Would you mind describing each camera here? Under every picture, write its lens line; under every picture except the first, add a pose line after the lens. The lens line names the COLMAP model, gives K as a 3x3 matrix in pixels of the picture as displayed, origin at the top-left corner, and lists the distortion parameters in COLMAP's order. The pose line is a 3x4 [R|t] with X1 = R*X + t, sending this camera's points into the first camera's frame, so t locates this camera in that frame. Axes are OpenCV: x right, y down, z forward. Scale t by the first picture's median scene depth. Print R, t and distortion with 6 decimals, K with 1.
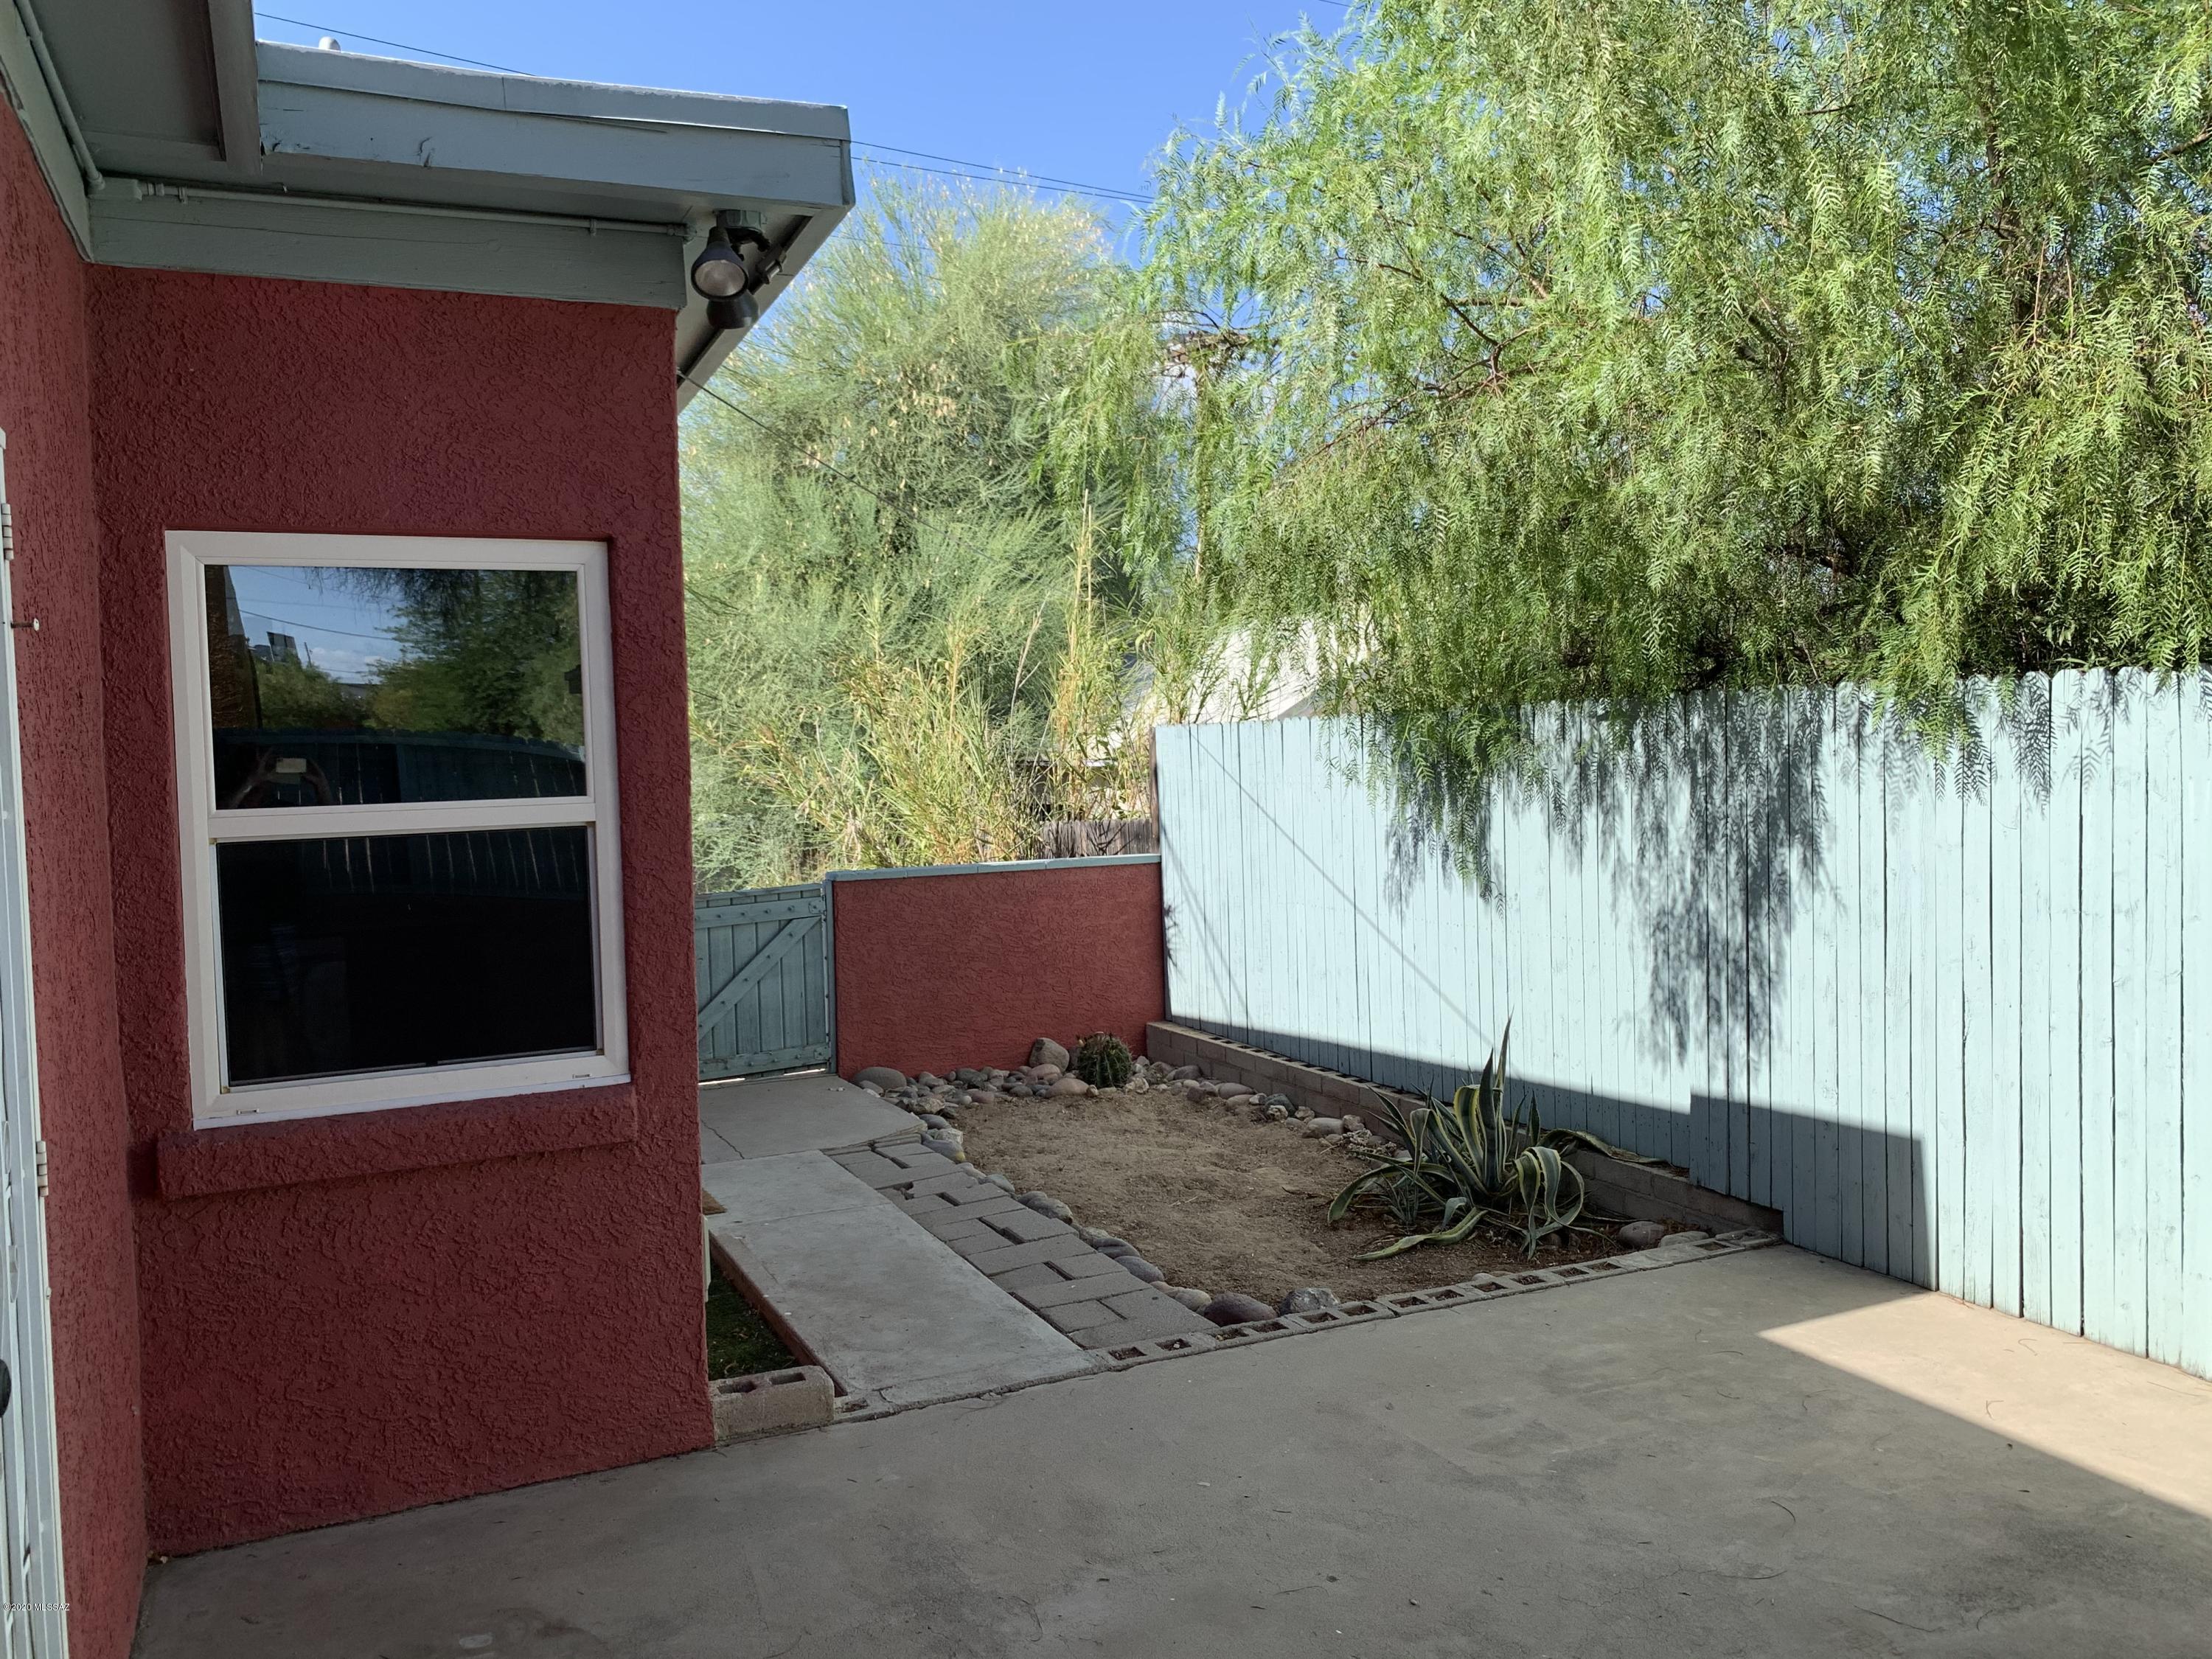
lens RADIAL K [[1706.3, 0, 1087.9], [0, 1706.3, 827.7], [0, 0, 1]] dist [0.031454, -0.050772]
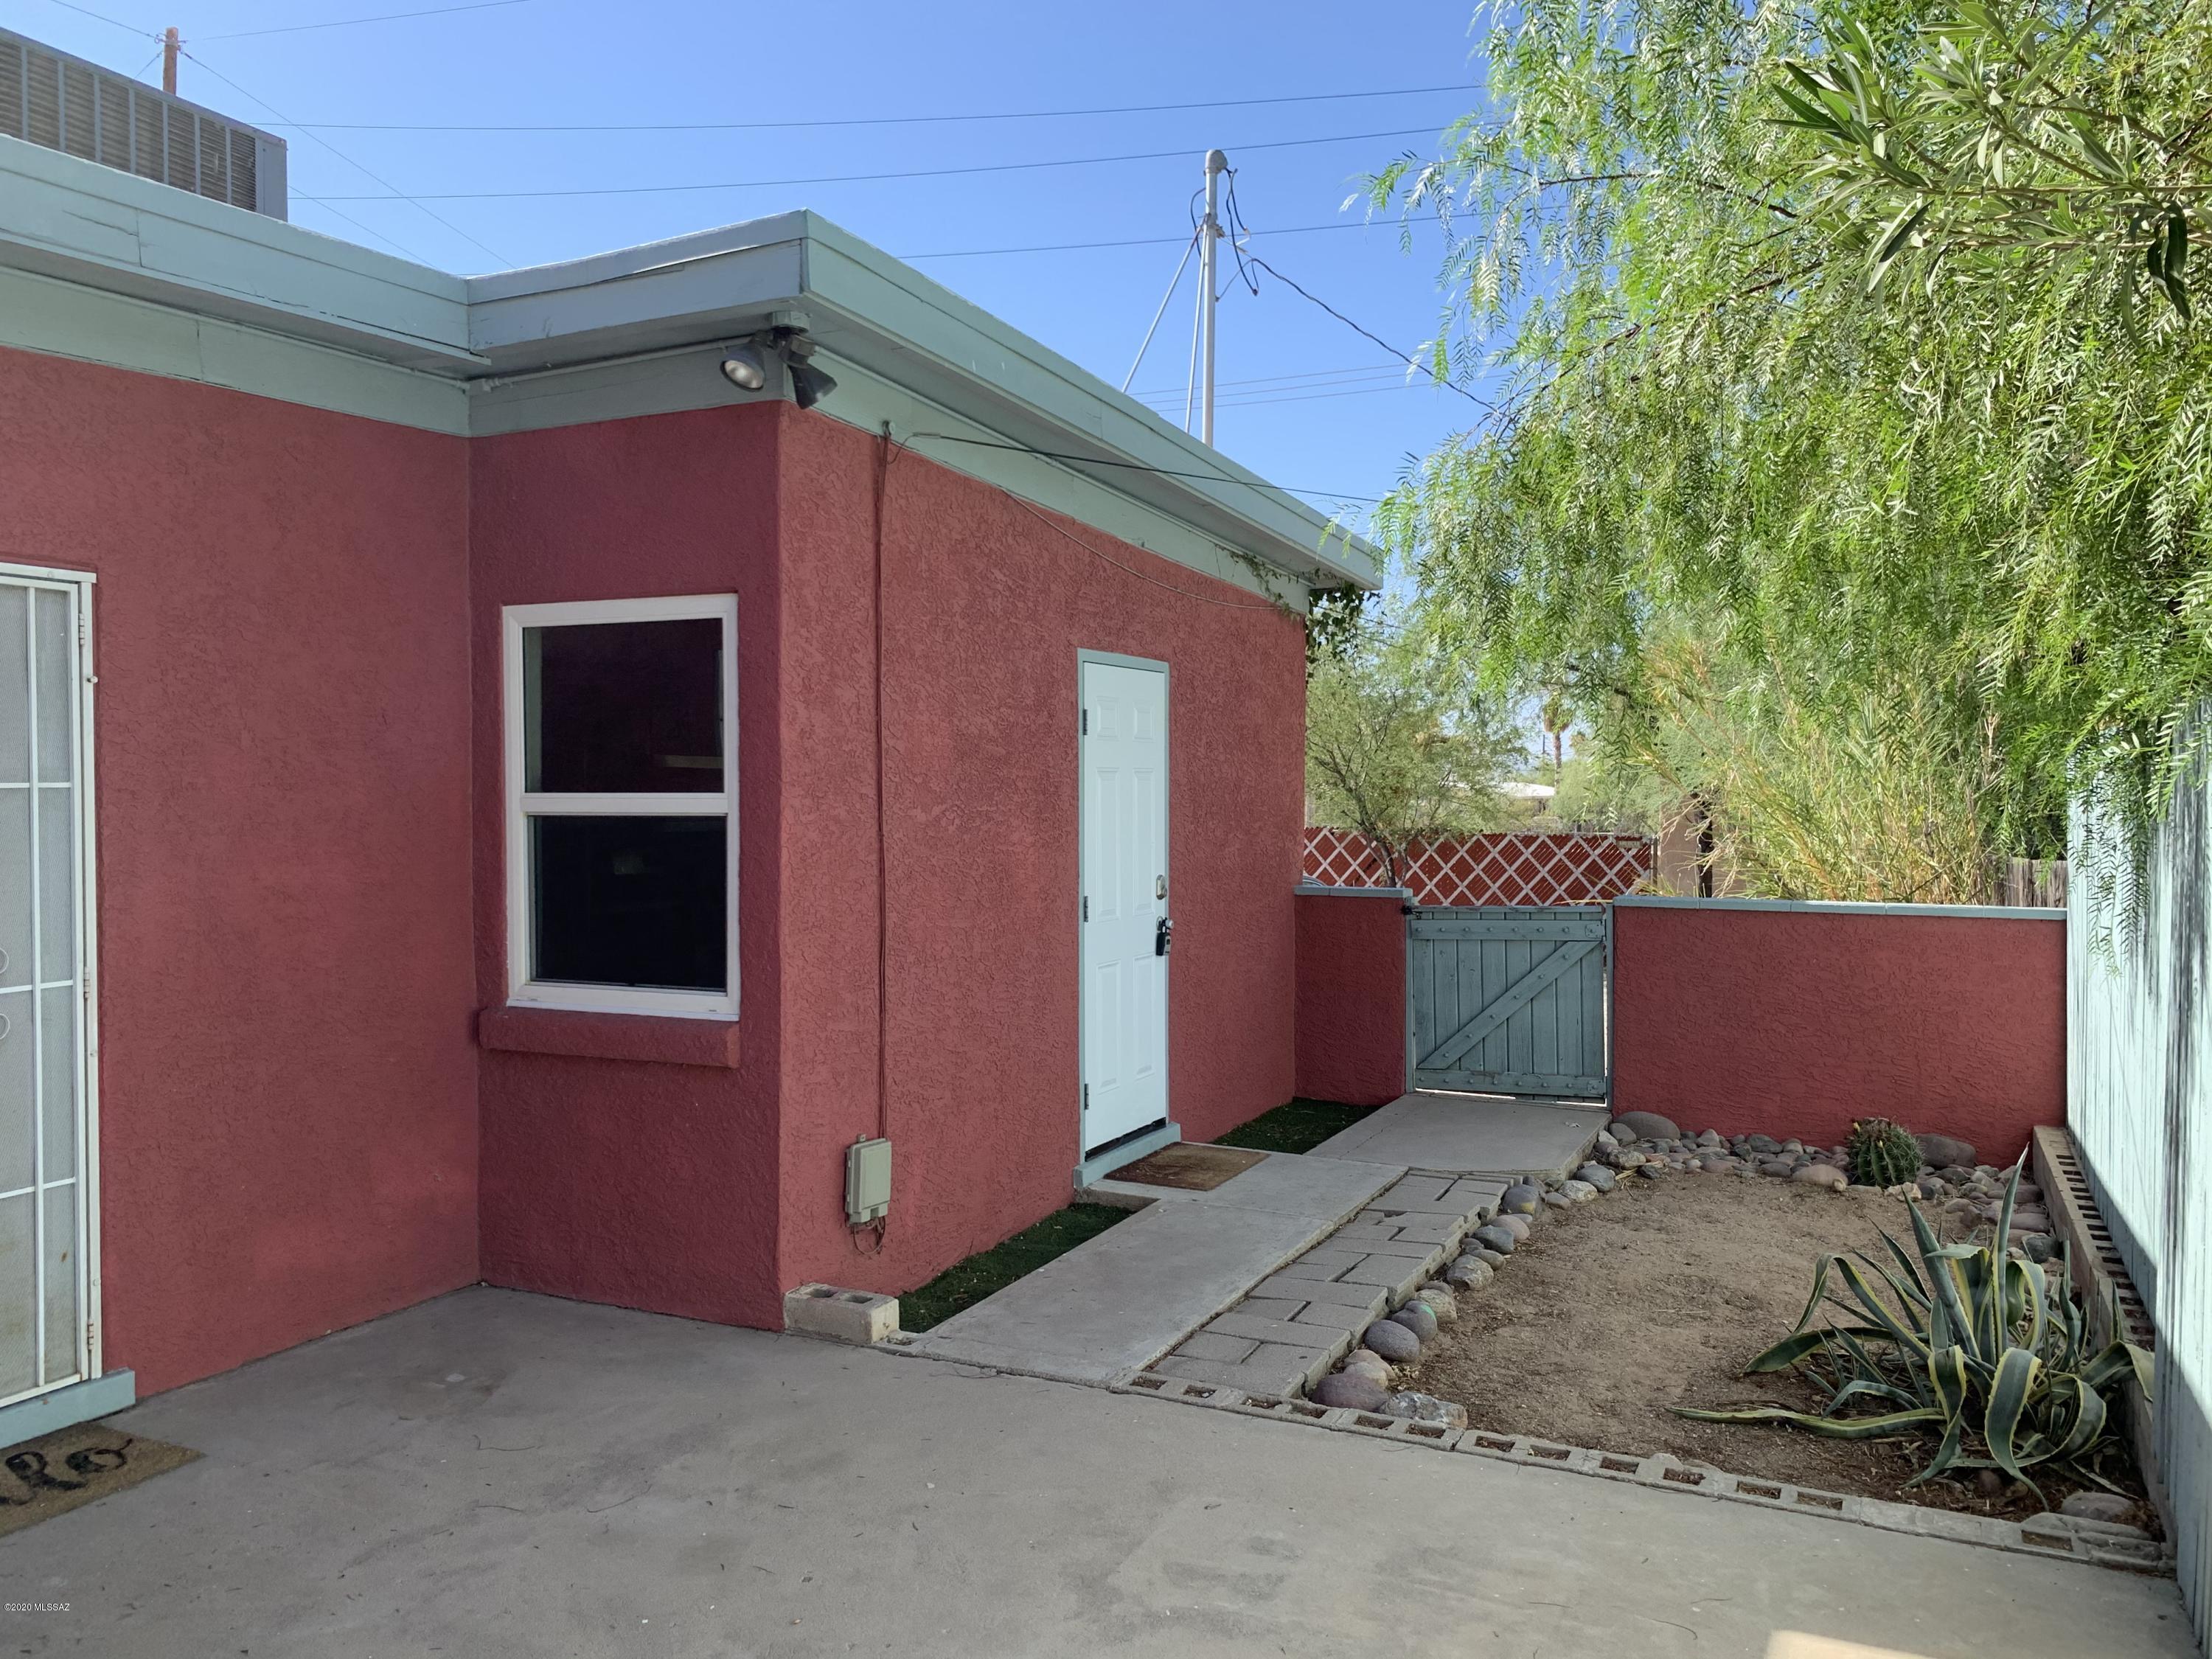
lens RADIAL K [[1706.3, 0, 1099.5], [0, 1706.3, 826.0], [0, 0, 1]] dist [0.031454, -0.050772]
pose [[0.635209, 0.047552, -0.770875, 0.703053], [-0.052742, 0.998444, 0.018130, -0.025635], [0.770538, 0.029141, 0.636728, 0.325832]]
